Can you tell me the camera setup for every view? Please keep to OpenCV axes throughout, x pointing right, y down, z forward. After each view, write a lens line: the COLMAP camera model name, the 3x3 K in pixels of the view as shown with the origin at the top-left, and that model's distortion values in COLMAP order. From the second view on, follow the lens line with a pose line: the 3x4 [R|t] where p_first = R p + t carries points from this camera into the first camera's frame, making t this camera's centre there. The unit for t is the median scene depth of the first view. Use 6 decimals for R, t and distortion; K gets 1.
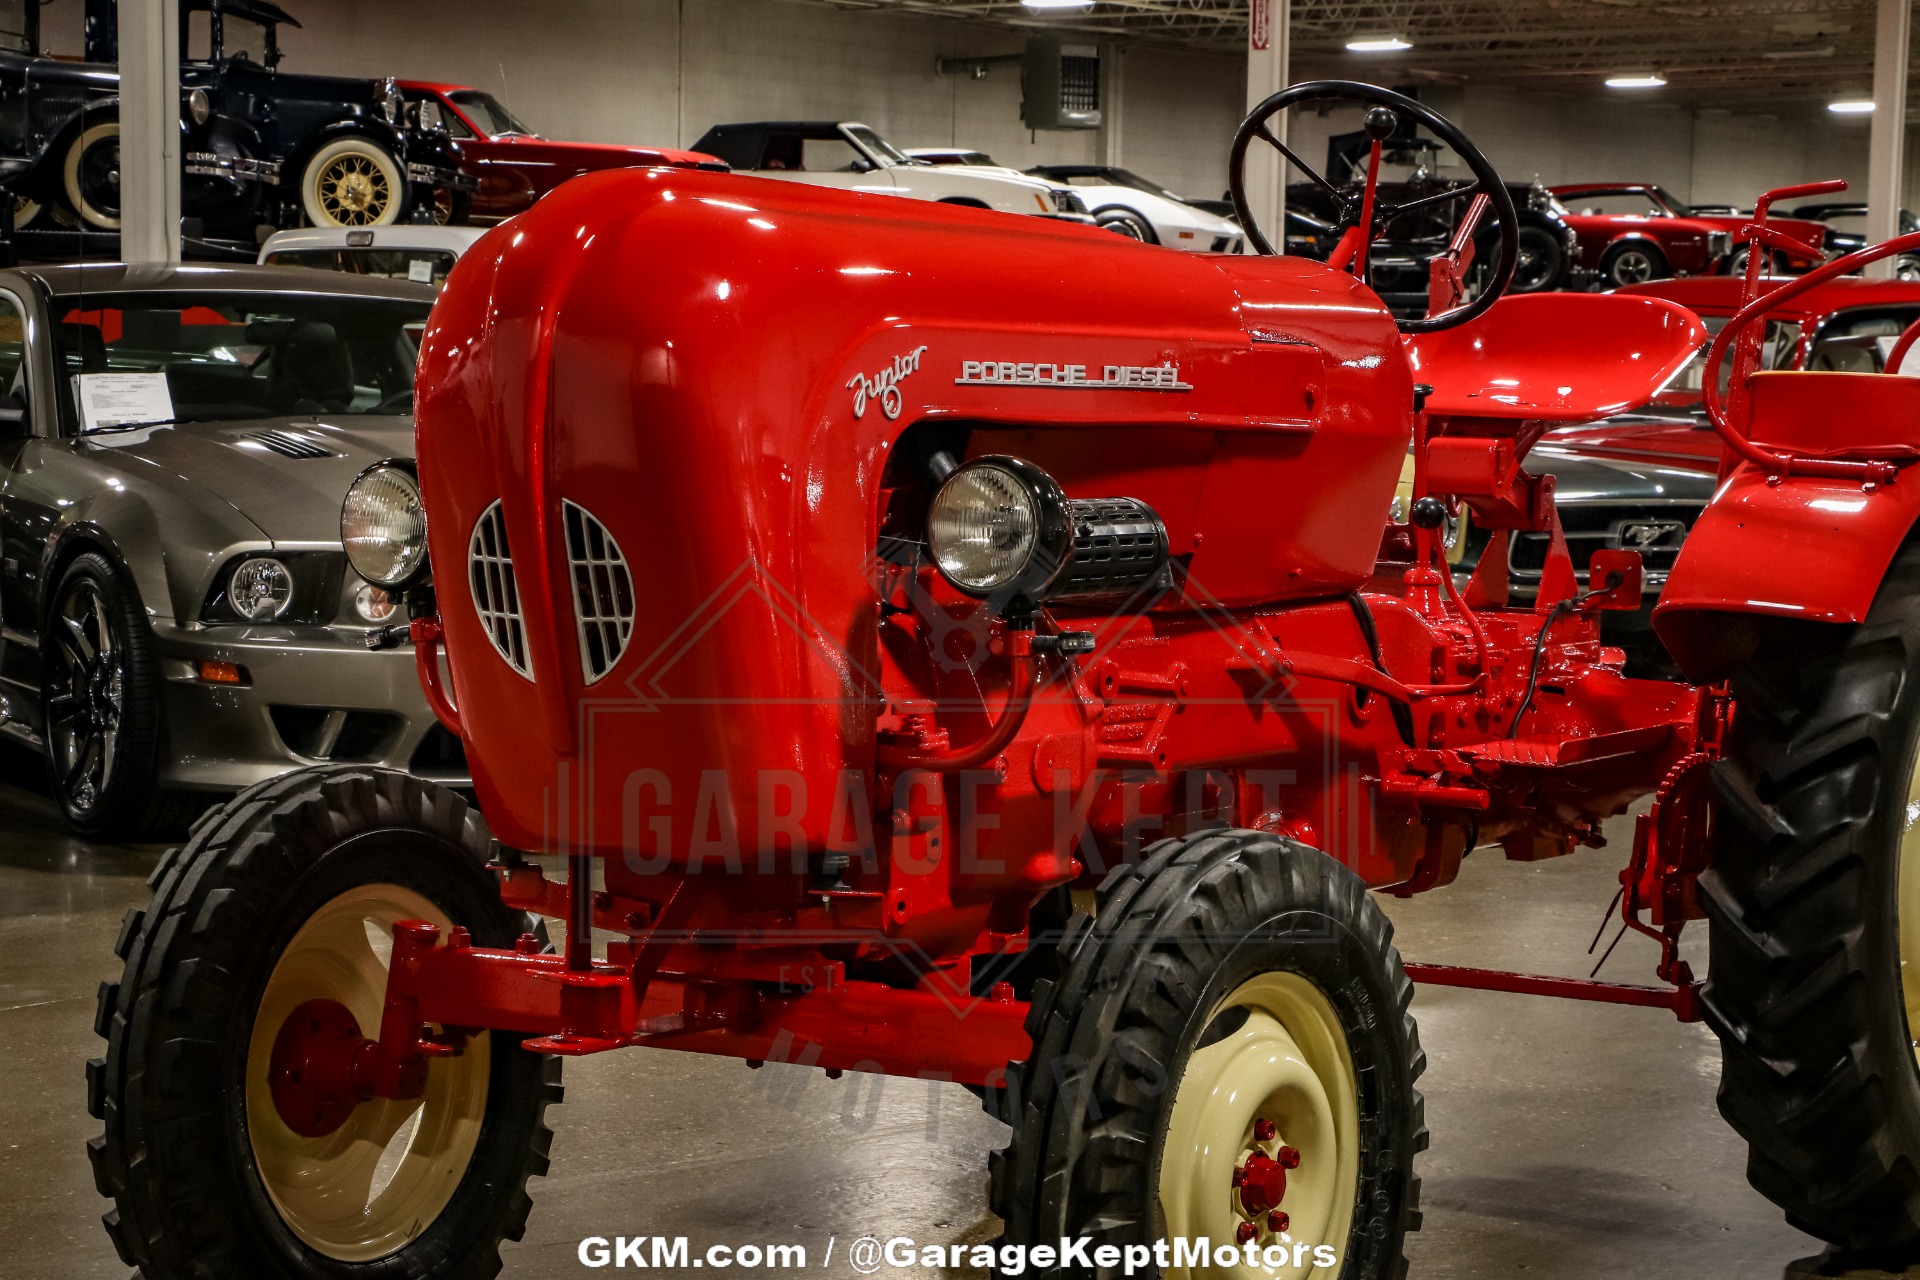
lens RADIAL K [[4500.6, 0, 960.0], [0, 4500.6, 640.0], [0, 0, 1]] dist [0.329639, 0.952321]
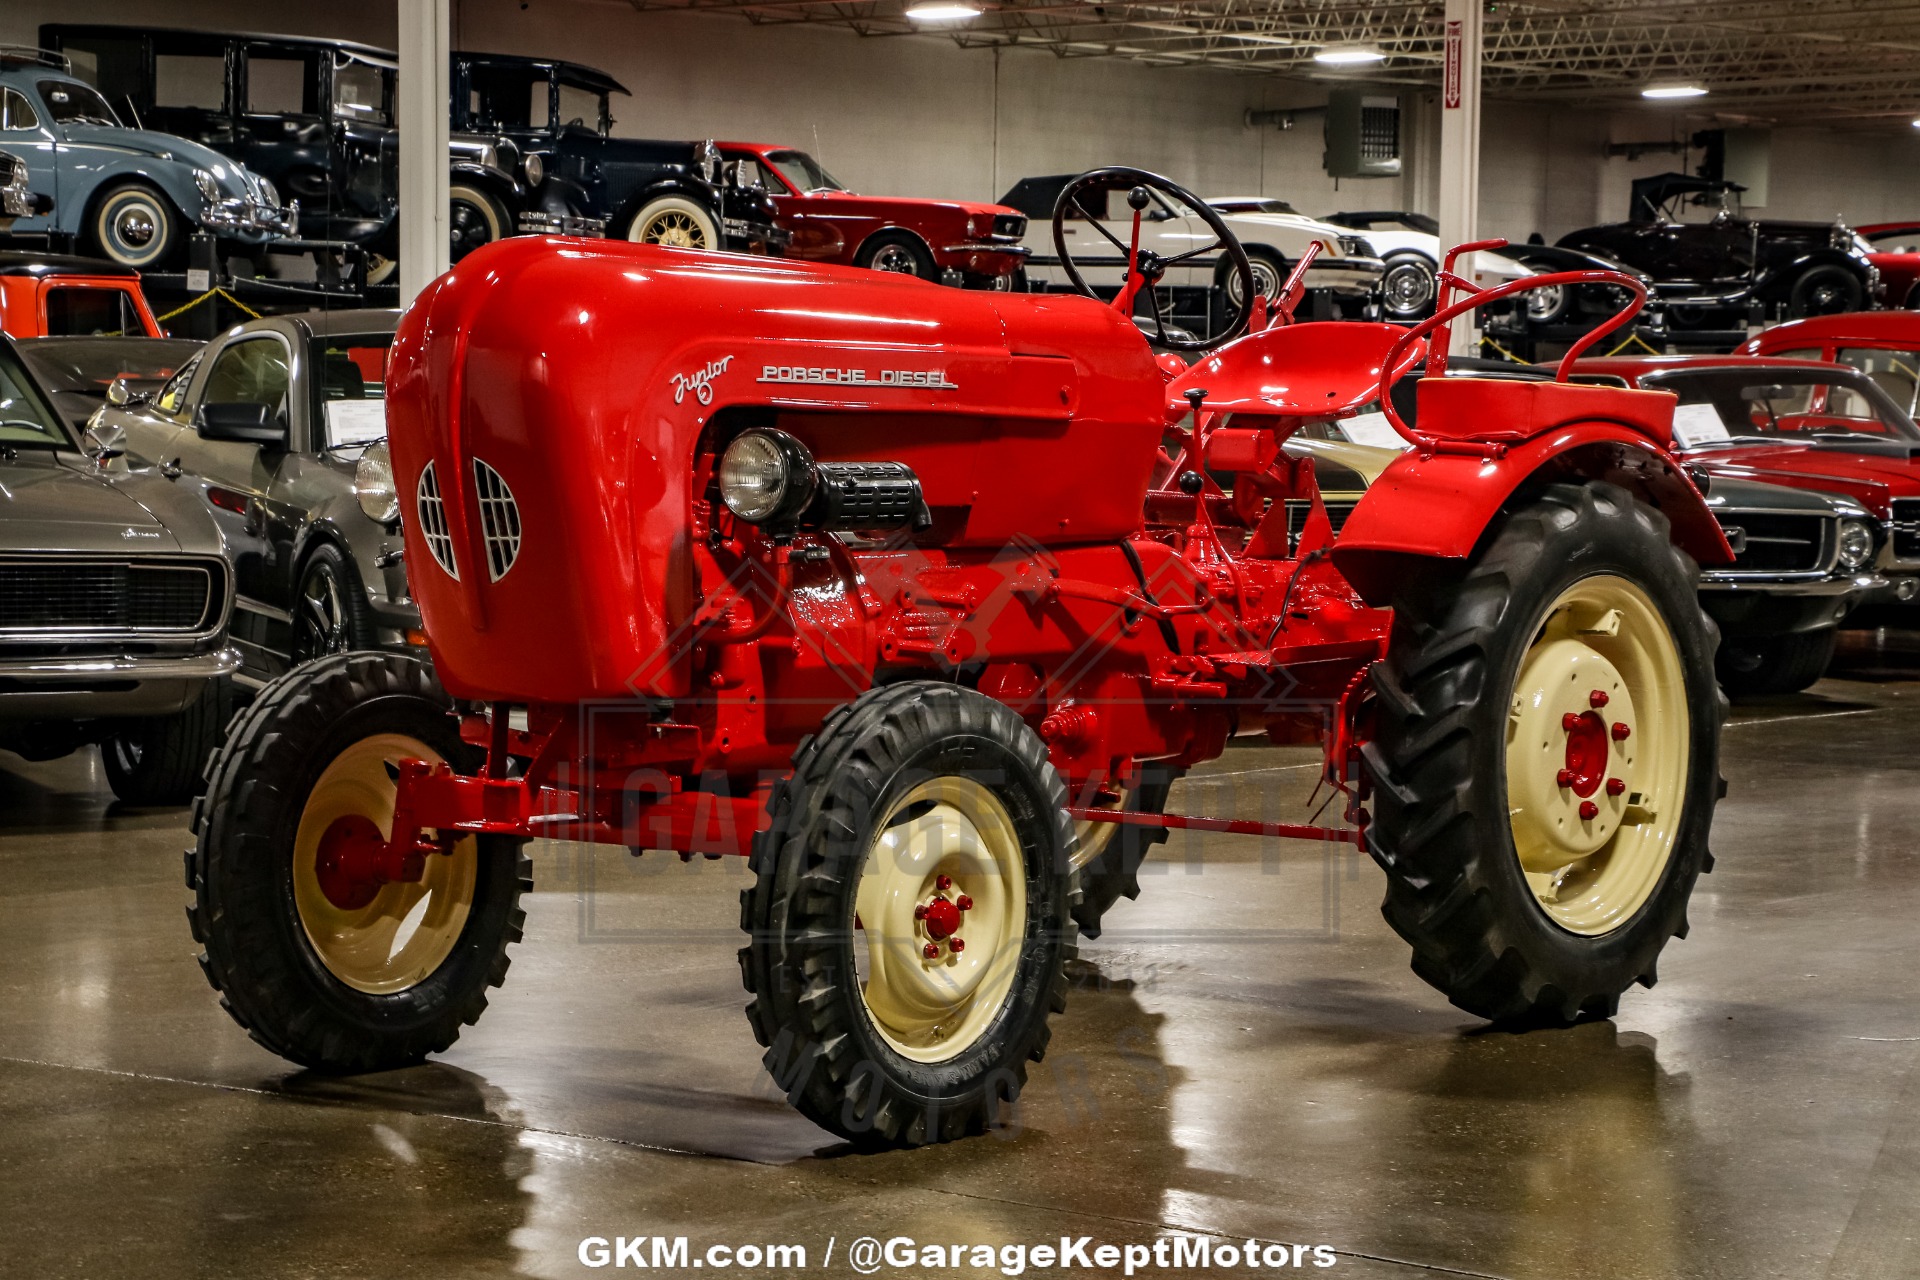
lens RADIAL K [[4500.6, 0, 960.0], [0, 4500.6, 640.0], [0, 0, 1]] dist [0.329639, 0.952321]
pose [[0.996127, 0.000645, -0.087929, 0.170470], [-0.001524, 0.999950, -0.009931, 0.036536], [0.087918, 0.010026, 0.996077, -0.398567]]
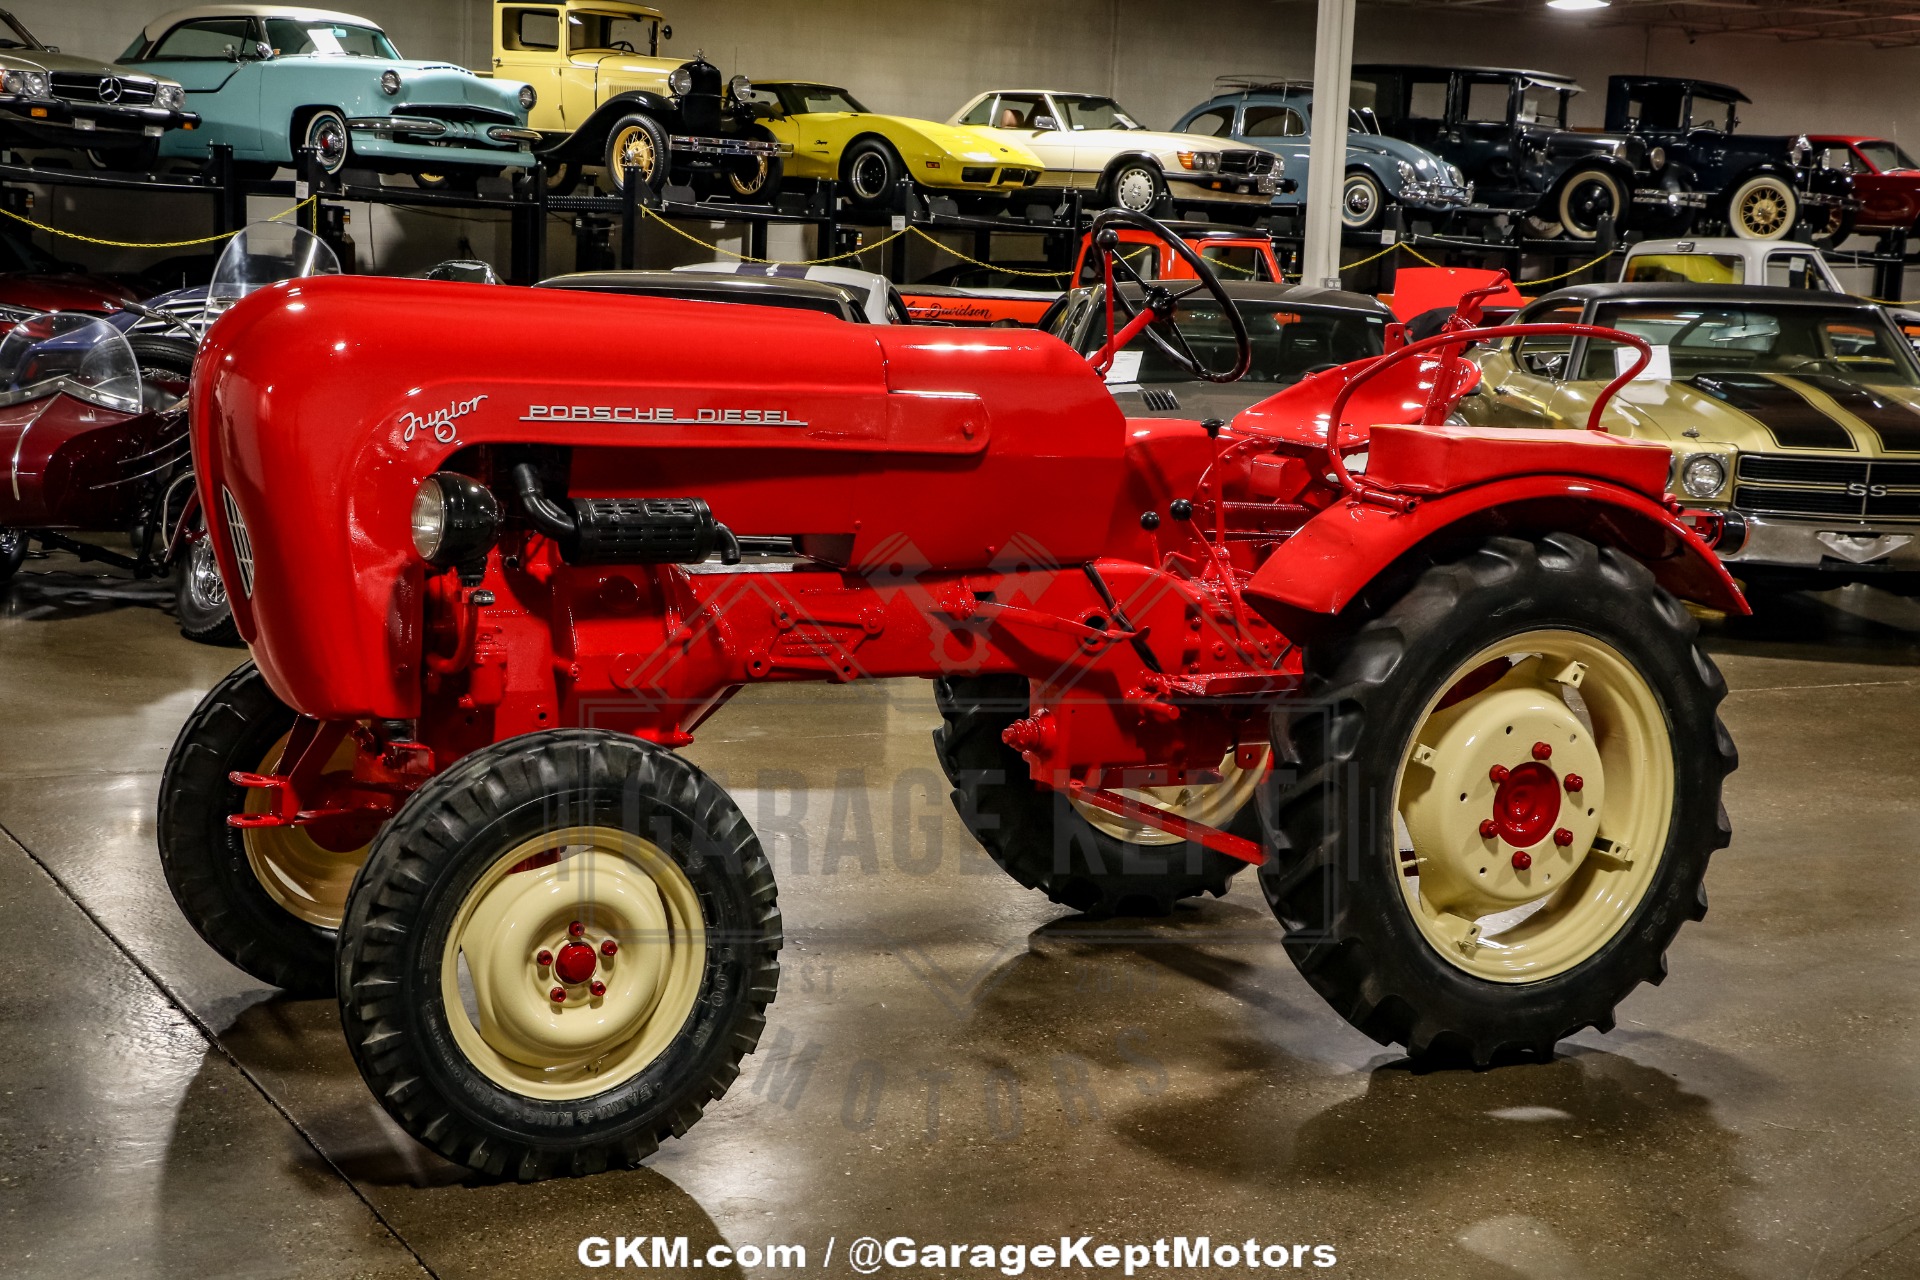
lens RADIAL K [[2788.8, 0, 960.0], [0, 2788.8, 640.0], [0, 0, 1]] dist [0.068503, 0.431465]
pose [[0.876804, 0.083582, -0.473529, 0.516452], [-0.055775, 0.995808, 0.072492, -0.052605], [0.477603, -0.037150, 0.877790, 0.206119]]
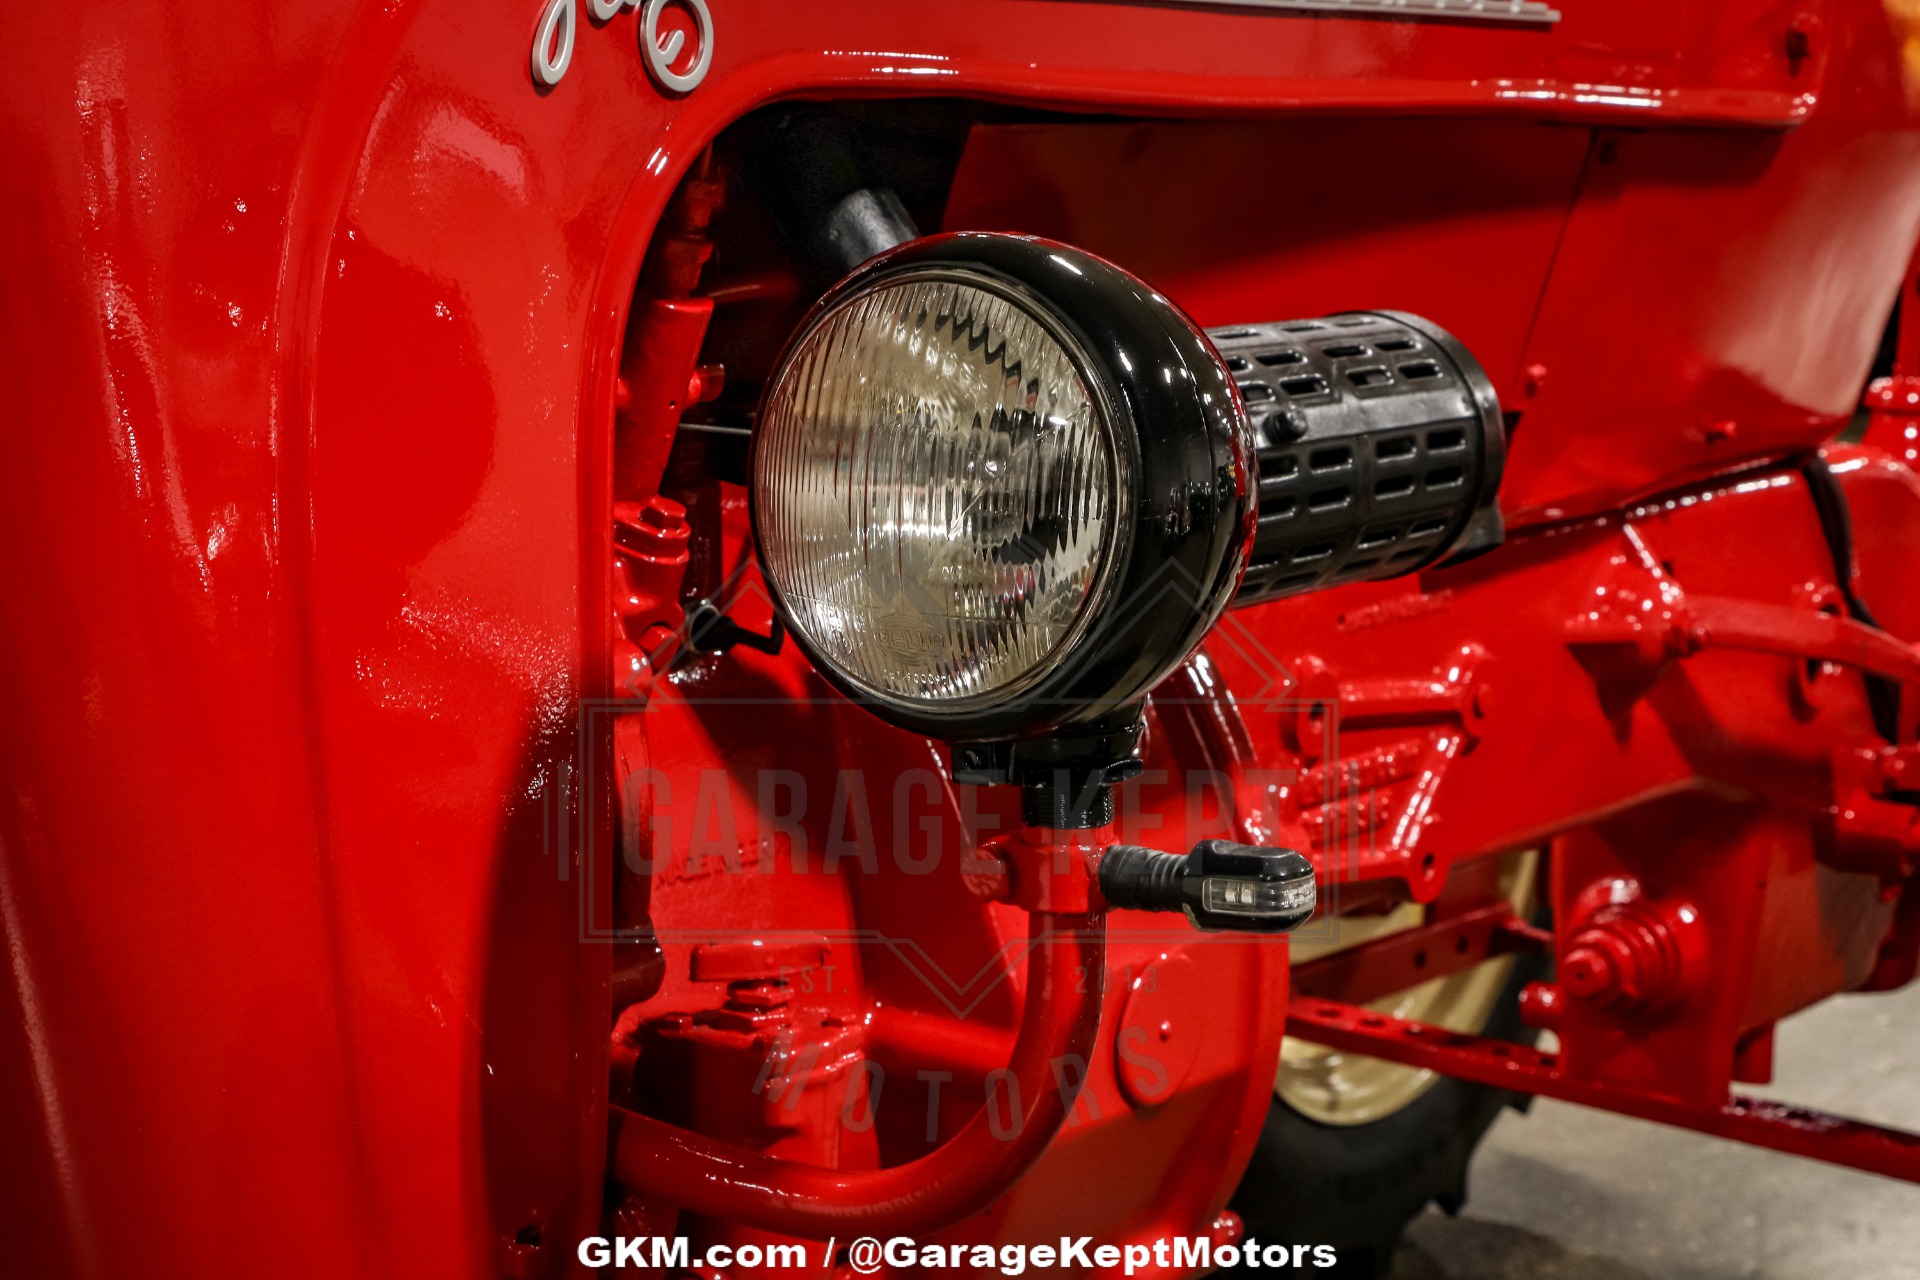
lens RADIAL K [[3633.2, 0, 960.0], [0, 3633.2, 640.0], [0, 0, 1]] dist [0.182991, 0.096110]
pose [[0.998530, 0.028854, -0.045893, 0.014613], [-0.023744, 0.993842, 0.108229, -0.033775], [0.048733, -0.106980, 0.993066, 0.643157]]
